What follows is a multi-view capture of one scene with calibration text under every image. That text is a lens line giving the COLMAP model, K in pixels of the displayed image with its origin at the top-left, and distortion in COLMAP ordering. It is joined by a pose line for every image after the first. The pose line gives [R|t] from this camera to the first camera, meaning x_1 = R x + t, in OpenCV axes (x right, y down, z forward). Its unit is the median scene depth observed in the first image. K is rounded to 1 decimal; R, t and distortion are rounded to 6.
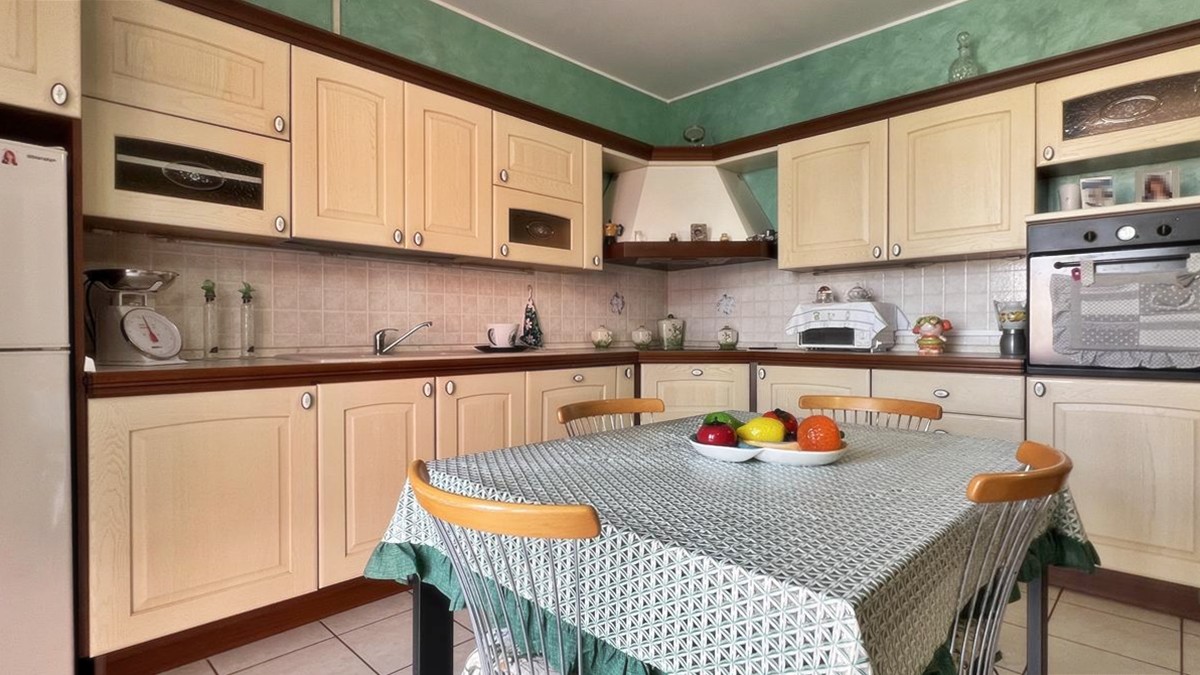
lens RADIAL K [[596.5, 0, 598.1], [0, 596.5, 339.5], [0, 0, 1]] dist [-0.001193, -0.000276]
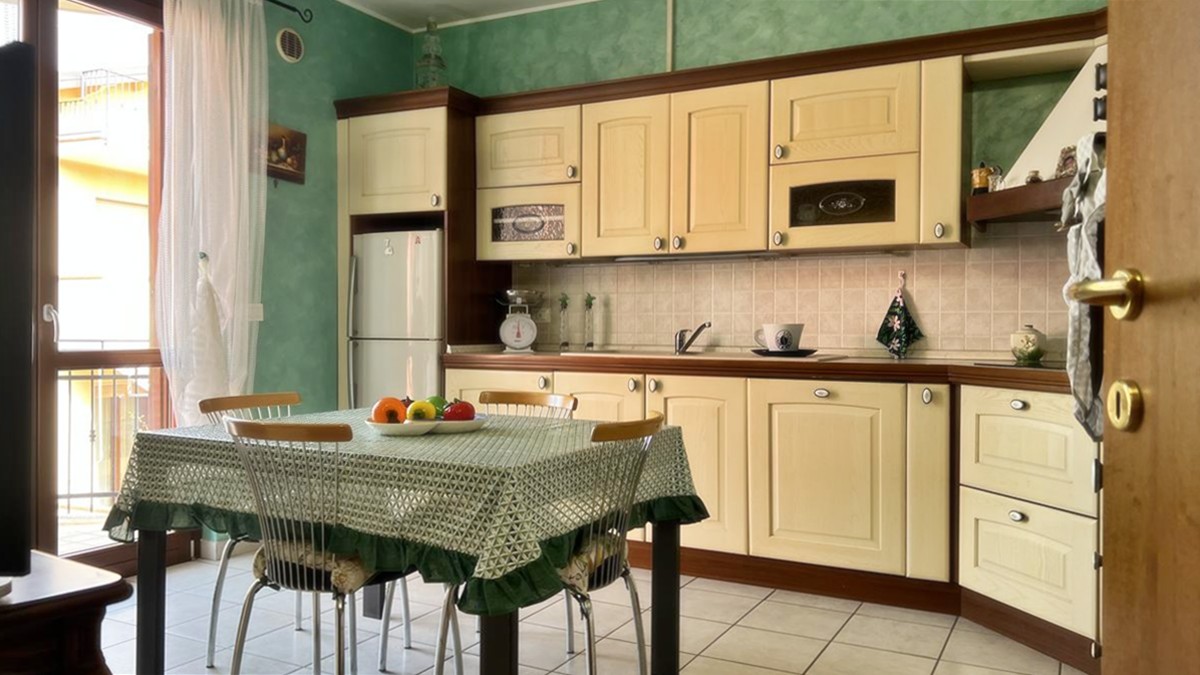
lens RADIAL K [[884.9, 0, 599.6], [0, 884.9, 356.6], [0, 0, 1]] dist [0.027743, -0.003089]
pose [[0.270707, 0.028968, -0.962226, 0.944609], [-0.019972, 0.999501, 0.024471, -0.004569], [0.962455, 0.012594, 0.271151, 0.377410]]
